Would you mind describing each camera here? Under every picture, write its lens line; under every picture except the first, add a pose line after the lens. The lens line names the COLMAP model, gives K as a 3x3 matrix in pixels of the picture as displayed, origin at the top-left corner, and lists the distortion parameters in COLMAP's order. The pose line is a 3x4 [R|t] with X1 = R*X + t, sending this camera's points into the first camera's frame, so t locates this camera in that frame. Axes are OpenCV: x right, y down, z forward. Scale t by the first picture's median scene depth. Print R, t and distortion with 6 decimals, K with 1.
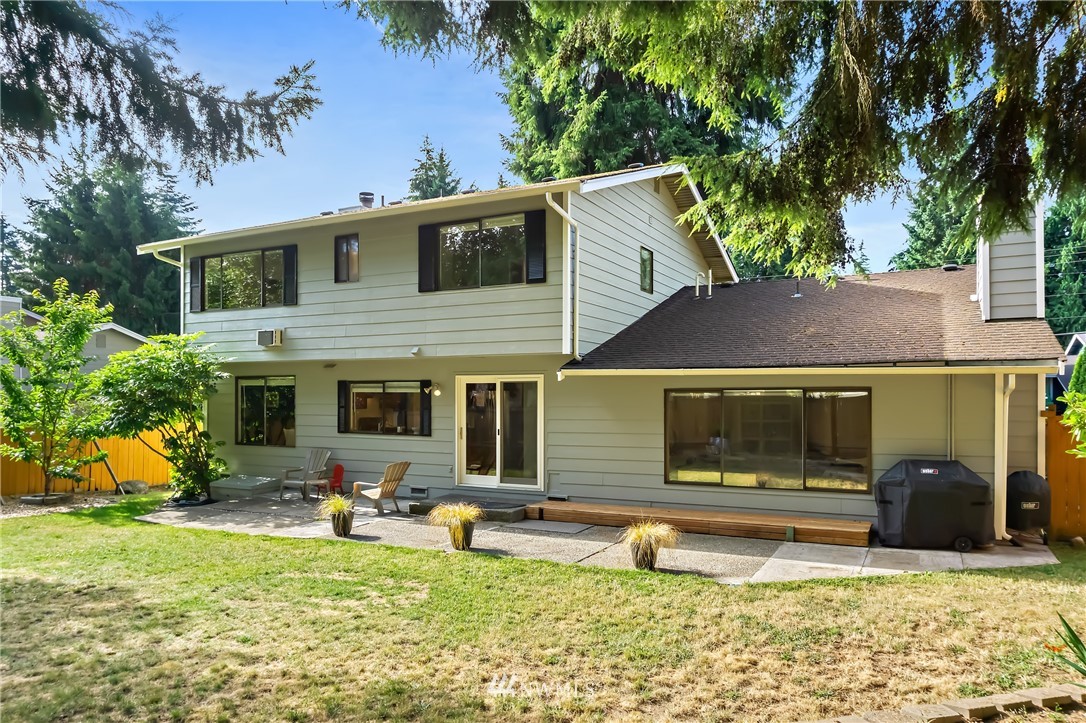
lens RADIAL K [[744.3, 0, 543.0], [0, 744.3, 361.5], [0, 0, 1]] dist [-0.048017, -0.000650]
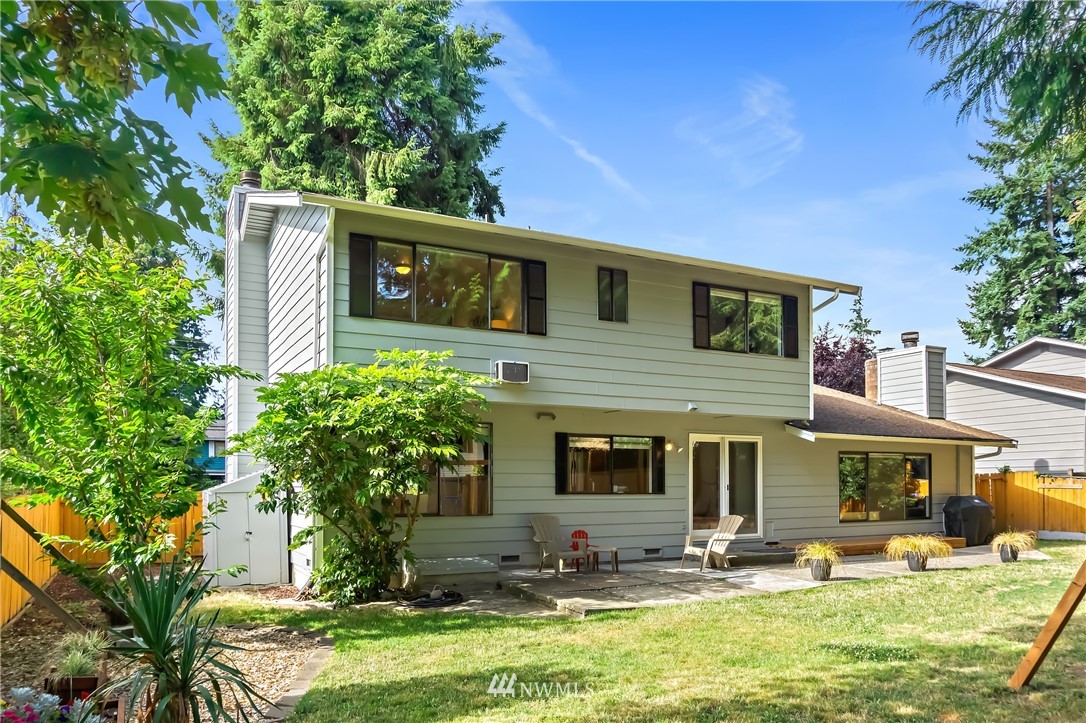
lens RADIAL K [[772.8, 0, 540.8], [0, 772.8, 453.0], [0, 0, 1]] dist [-0.040677, 0.001903]
pose [[0.567209, 0.026486, 0.823148, -1.099326], [-0.042011, 0.999112, -0.003198, 0.057424], [-0.822502, -0.032767, 0.567818, 0.561363]]
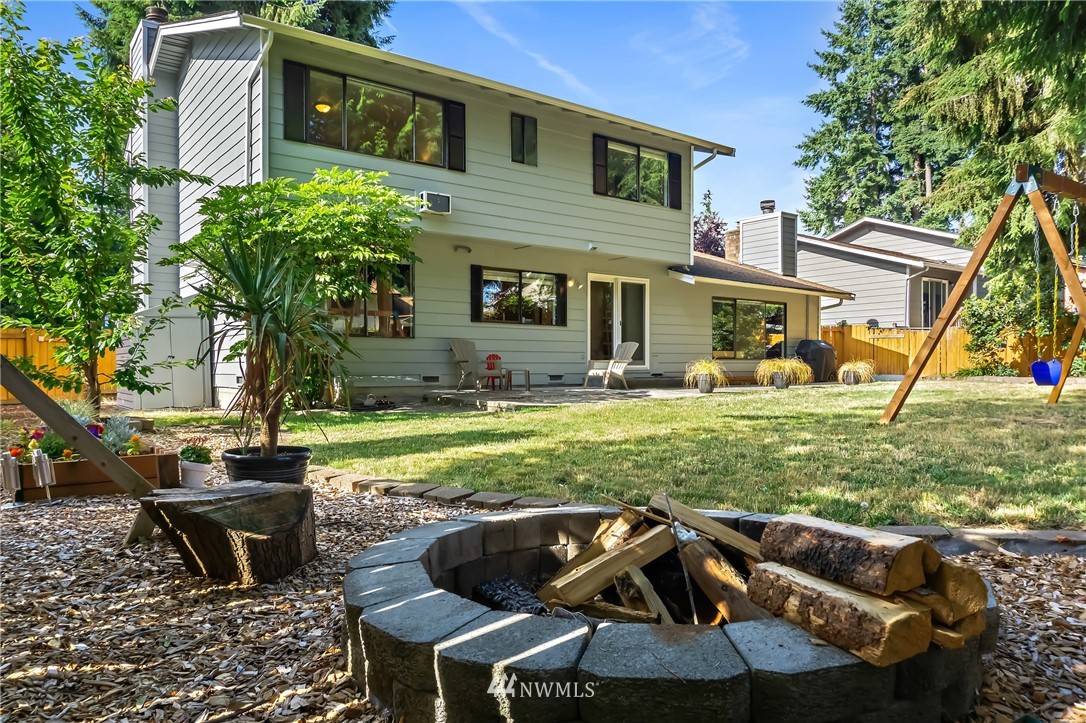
lens RADIAL K [[744.3, 0, 543.0], [0, 744.3, 361.5], [0, 0, 1]] dist [-0.048017, -0.000650]
pose [[0.411378, -0.000801, 0.911464, -1.170042], [-0.044434, 0.998793, 0.020932, 0.132329], [-0.910381, -0.049111, 0.410846, 0.587187]]
